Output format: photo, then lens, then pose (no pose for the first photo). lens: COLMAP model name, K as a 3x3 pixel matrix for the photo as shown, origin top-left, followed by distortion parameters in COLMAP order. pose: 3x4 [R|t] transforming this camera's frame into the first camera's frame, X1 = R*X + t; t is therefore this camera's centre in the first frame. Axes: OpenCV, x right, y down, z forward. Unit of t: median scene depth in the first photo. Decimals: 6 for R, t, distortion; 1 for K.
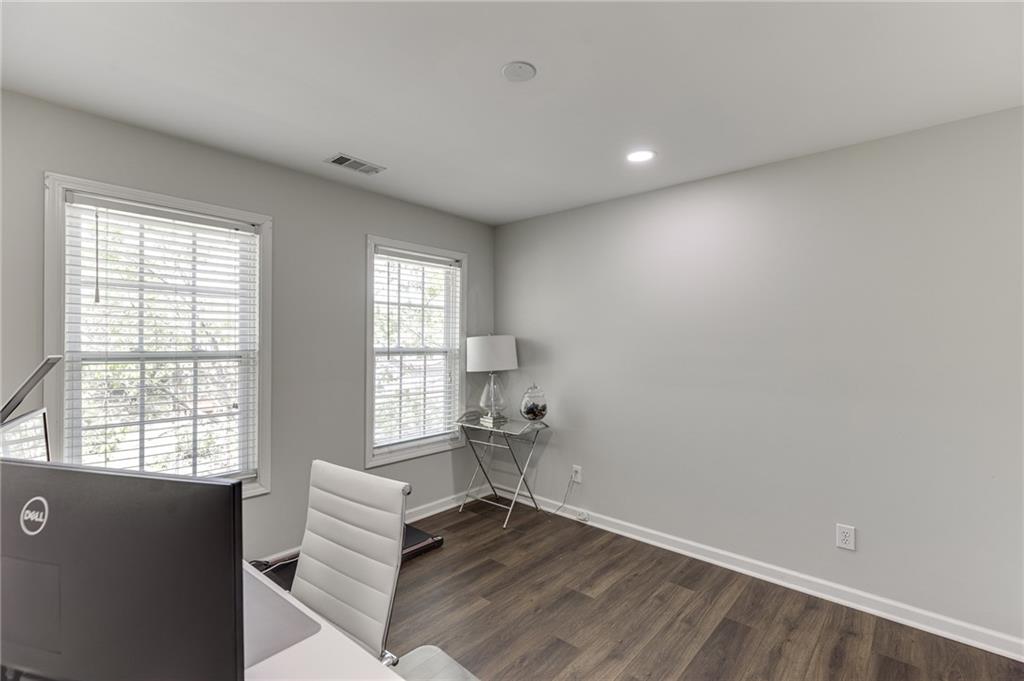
lens RADIAL K [[455.1, 0, 521.2], [0, 455.1, 340.0], [0, 0, 1]] dist [0.007496, -0.001478]
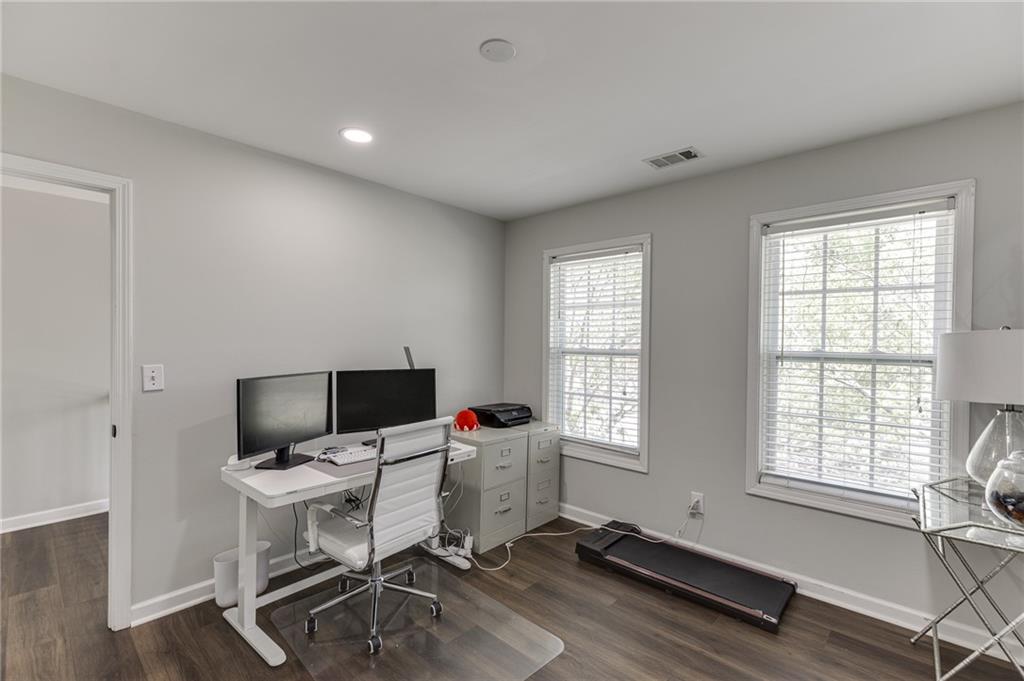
lens RADIAL K [[455.1, 0, 521.1], [0, 455.1, 343.6], [0, 0, 1]] dist [0.007496, -0.001478]
pose [[-0.013552, 0.003734, -0.999901, 0.595348], [-0.003587, 0.999986, 0.003783, 0.003421], [0.999902, 0.003638, -0.013538, 0.687090]]
